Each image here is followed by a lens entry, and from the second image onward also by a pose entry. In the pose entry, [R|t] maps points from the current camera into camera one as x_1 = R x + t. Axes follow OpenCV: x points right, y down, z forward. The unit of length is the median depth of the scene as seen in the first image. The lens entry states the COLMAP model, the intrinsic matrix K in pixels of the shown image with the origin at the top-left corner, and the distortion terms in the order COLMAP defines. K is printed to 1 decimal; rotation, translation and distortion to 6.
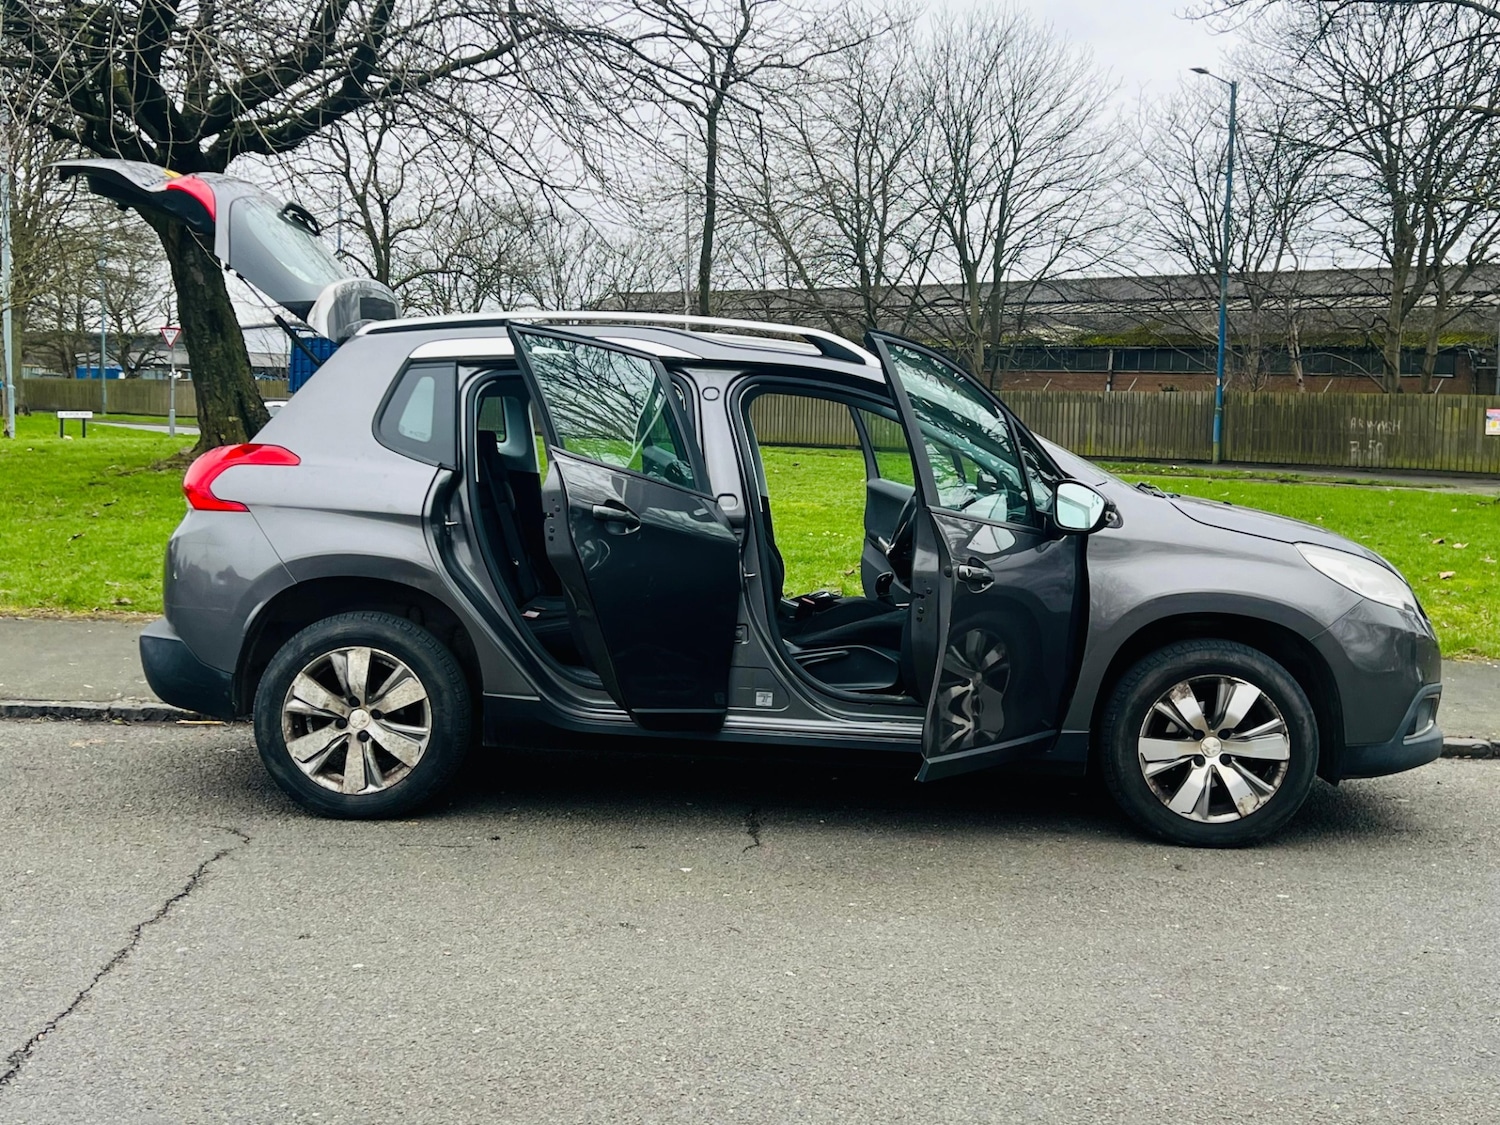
lens RADIAL K [[1843.4, 0, 749.3], [0, 1843.4, 548.5], [0, 0, 1]] dist [0.058385, 0.000000]
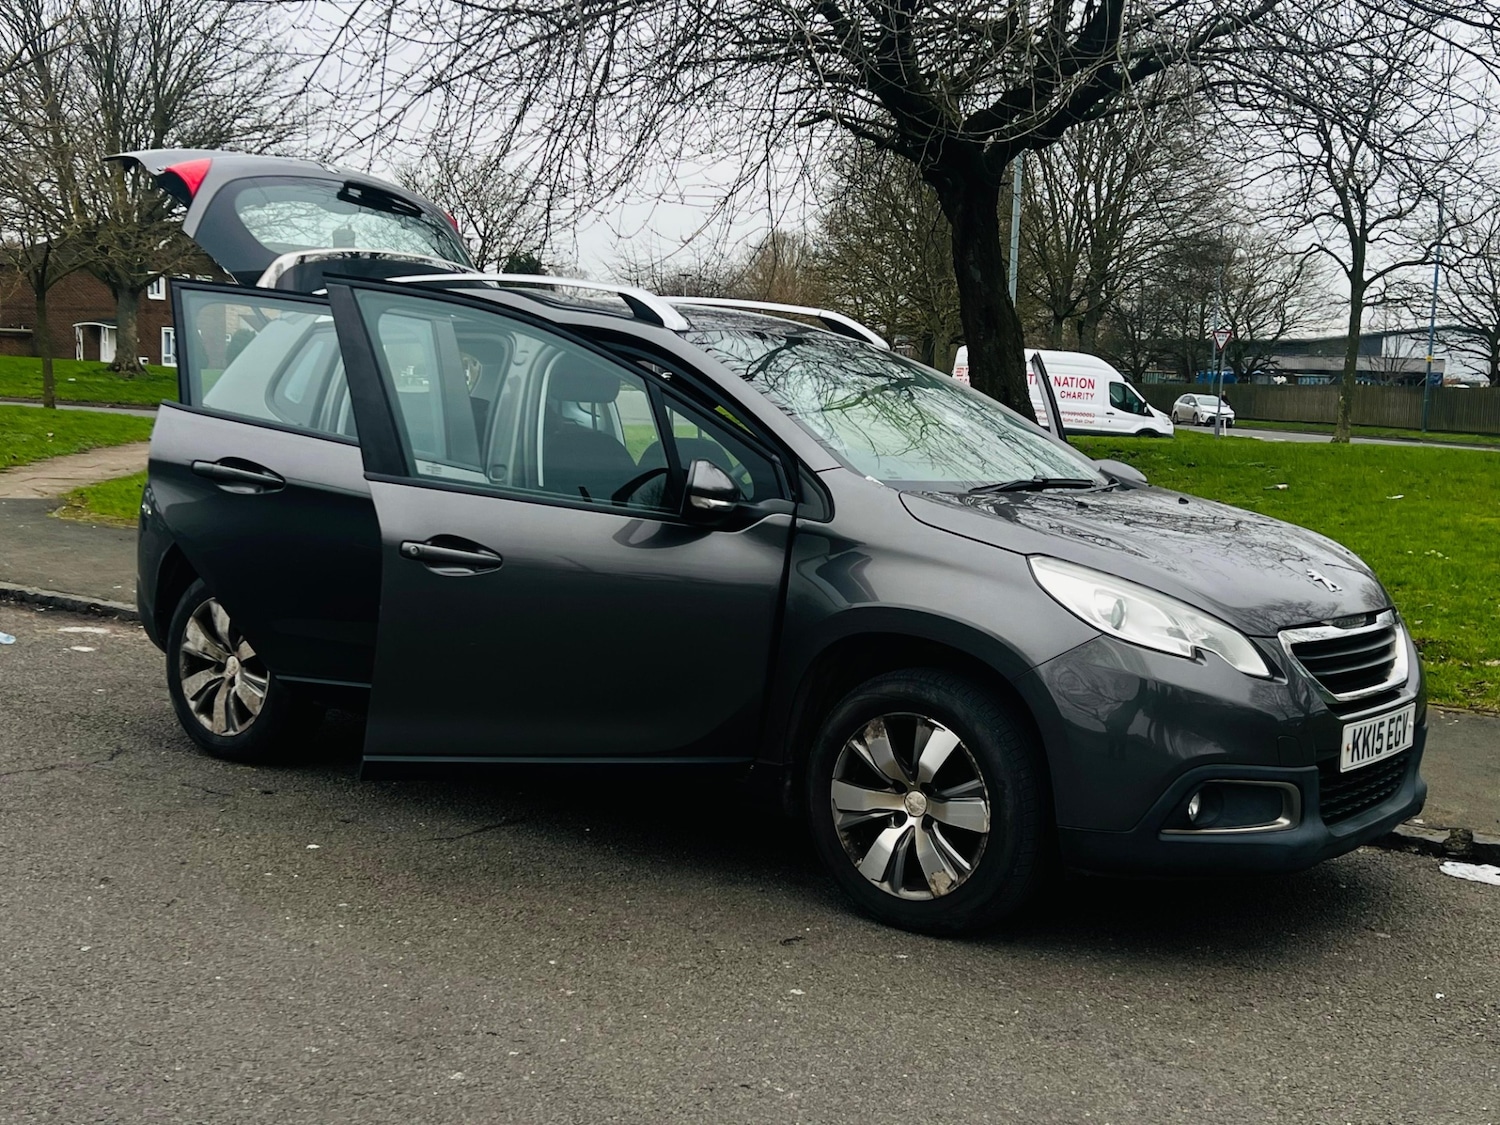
lens RADIAL K [[1843.4, 0, 757.9], [0, 1843.4, 559.1], [0, 0, 1]] dist [0.058385, 0.000000]
pose [[0.814754, 0.065056, -0.576145, 0.640712], [-0.064123, 0.997700, 0.021976, -0.010620], [0.576250, 0.019039, 0.817052, 0.310192]]
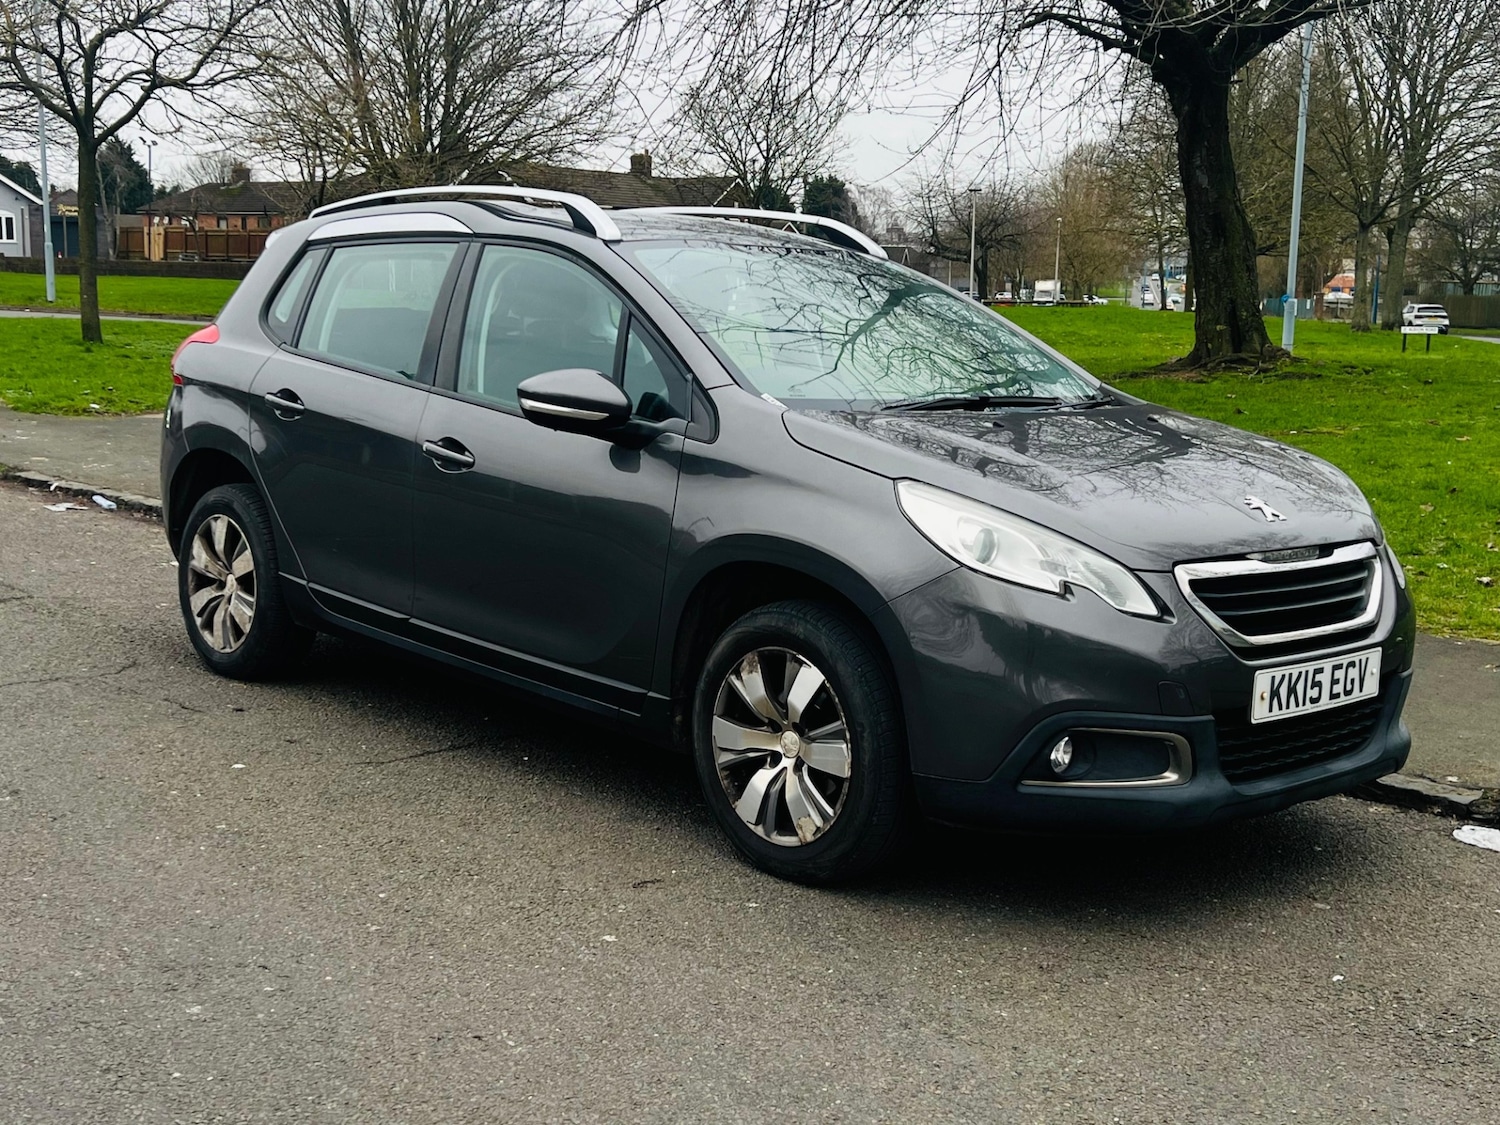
lens RADIAL K [[1843.4, 0, 735.3], [0, 1843.4, 561.7], [0, 0, 1]] dist [0.058385, 0.000000]
pose [[0.698223, 0.101179, -0.708694, 0.748902], [-0.065544, 0.994839, 0.077456, -0.021755], [0.712873, -0.007630, 0.701251, 0.462253]]
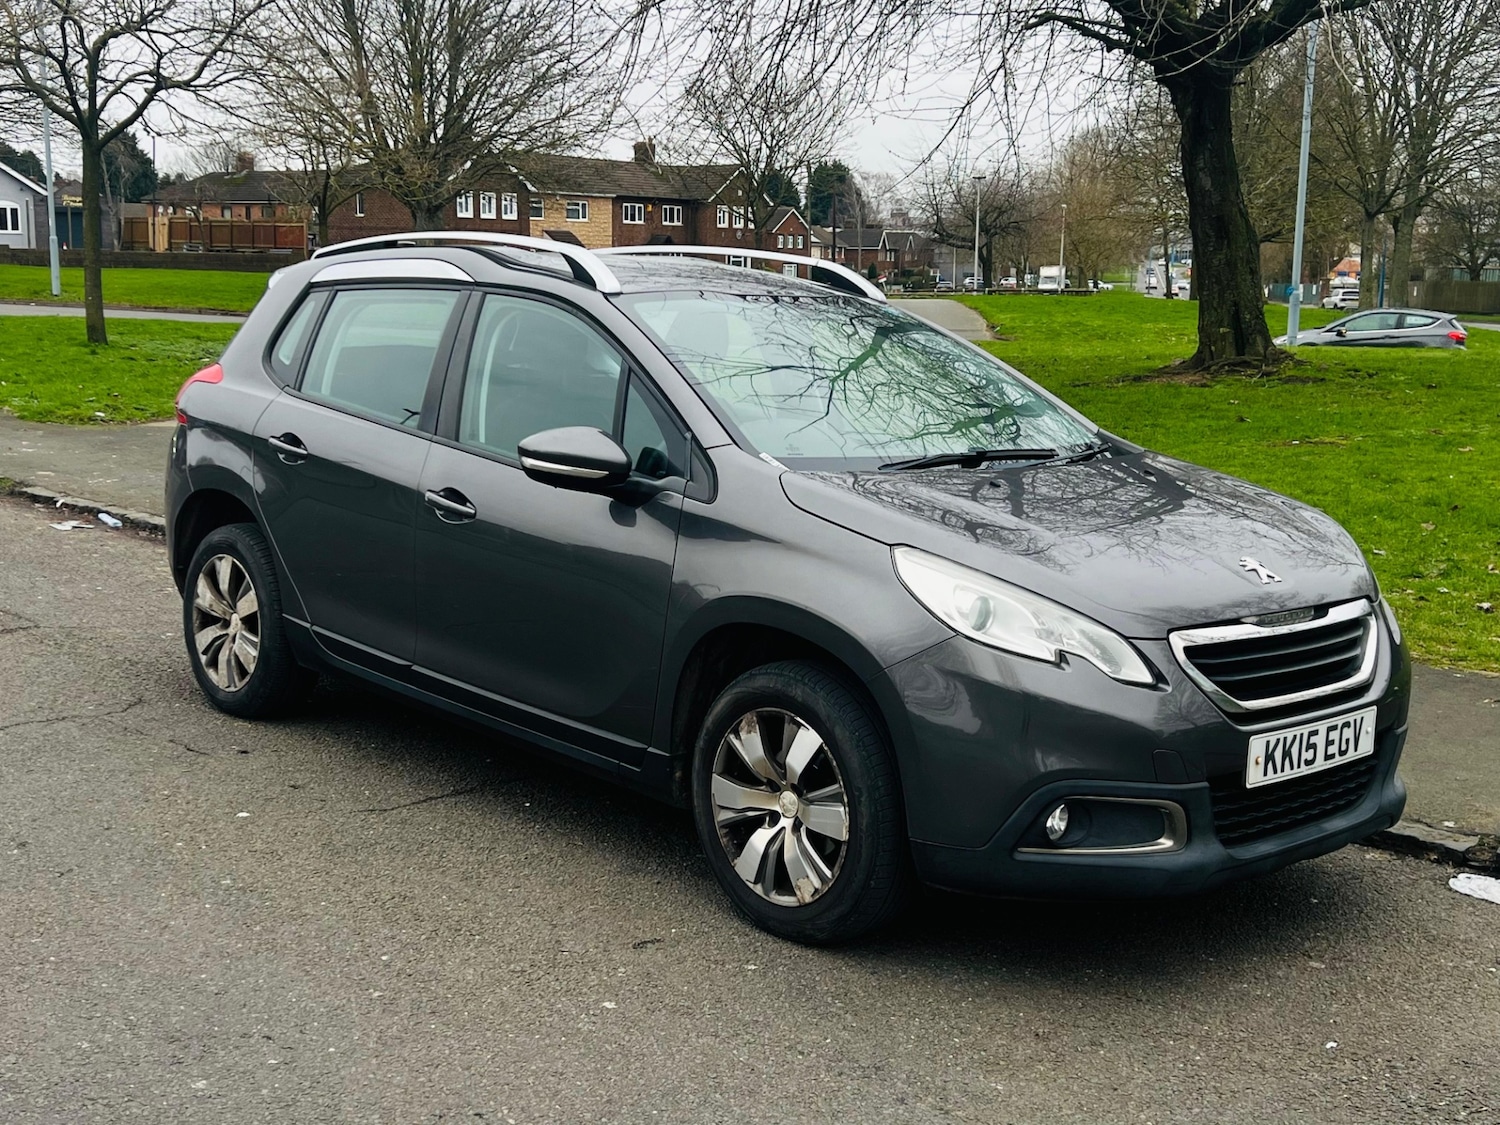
lens RADIAL K [[1843.4, 0, 728.9], [0, 1843.4, 562.4], [0, 0, 1]] dist [0.058385, 0.000000]
pose [[0.694114, 0.105795, -0.712048, 0.751834], [-0.062956, 0.994273, 0.086358, -0.053245], [0.717107, -0.015114, 0.696800, 0.460112]]
